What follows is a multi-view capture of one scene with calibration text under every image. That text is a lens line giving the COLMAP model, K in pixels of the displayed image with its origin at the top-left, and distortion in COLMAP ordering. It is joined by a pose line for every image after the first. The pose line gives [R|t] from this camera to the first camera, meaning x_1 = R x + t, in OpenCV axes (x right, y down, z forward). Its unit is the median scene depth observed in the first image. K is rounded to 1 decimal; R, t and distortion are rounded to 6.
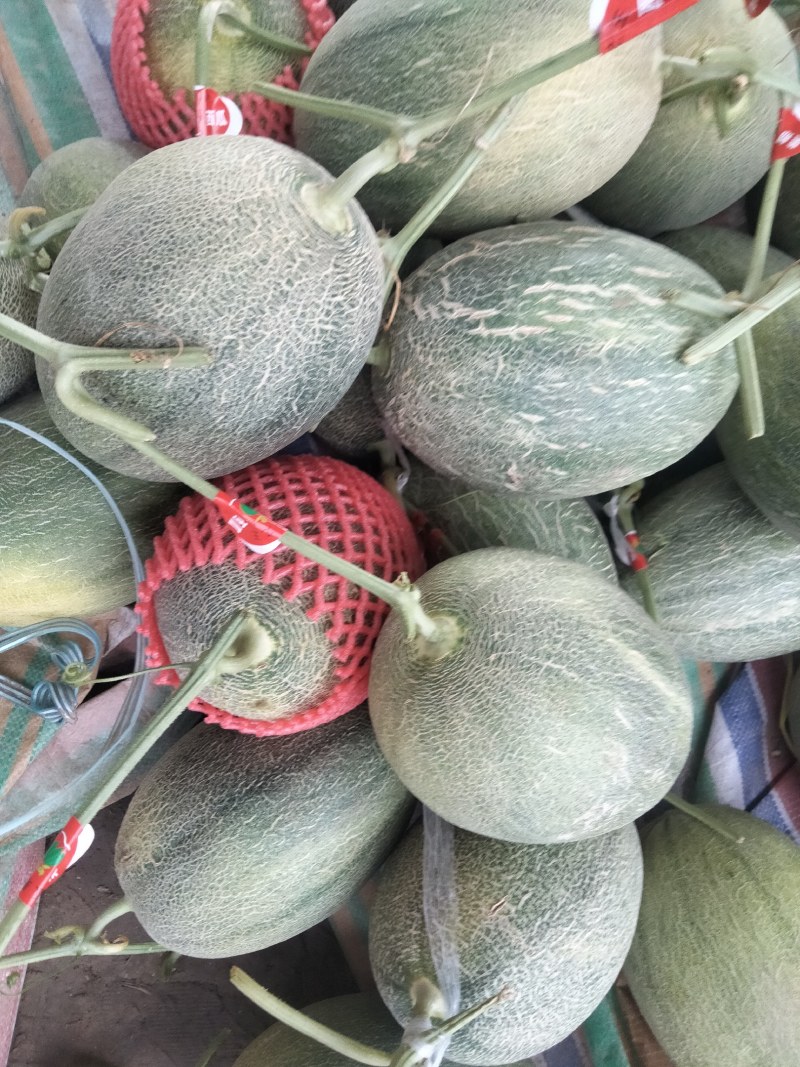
lens RADIAL K [[845.5, 0, 400.0], [0, 845.5, 533.5], [0, 0, 1]] dist [0.059356, -0.078977]
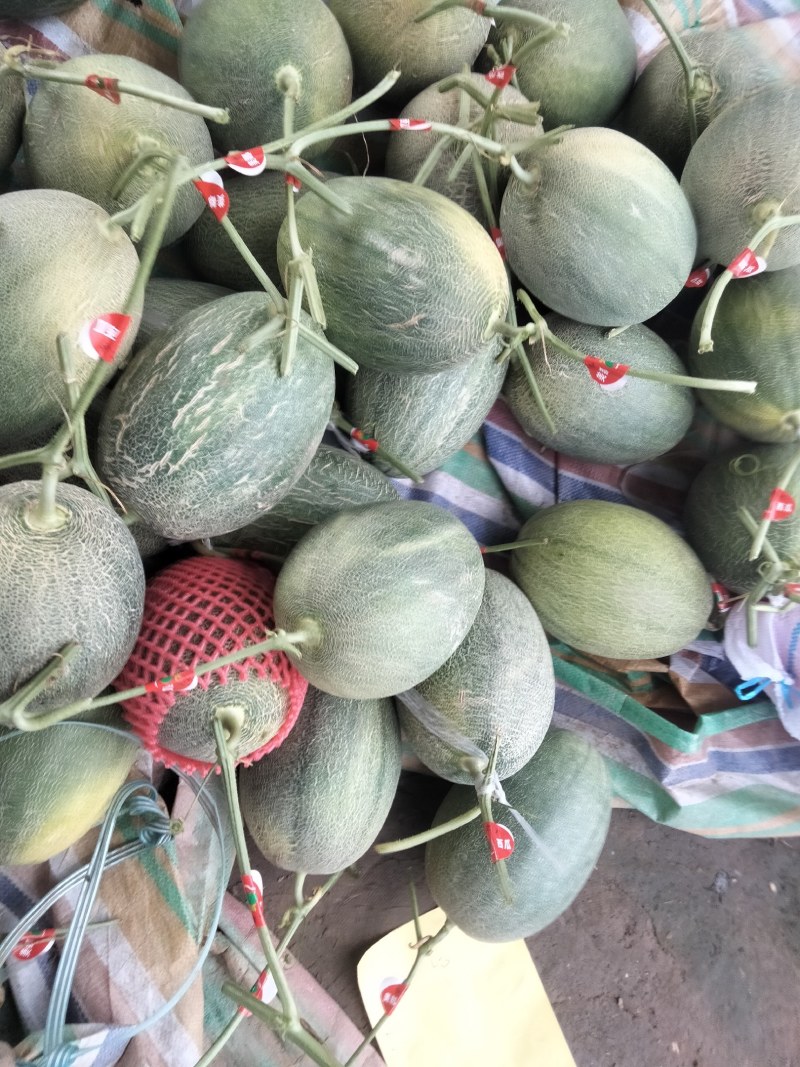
lens RADIAL K [[899.2, 0, 400.0], [0, 899.2, 533.5], [0, 0, 1]] dist [-0.004436, 0.162807]
pose [[0.671206, -0.740594, 0.031665, 0.218183], [0.712454, 0.656320, 0.248301, -0.265393], [-0.204672, -0.144102, 0.968165, -0.558335]]
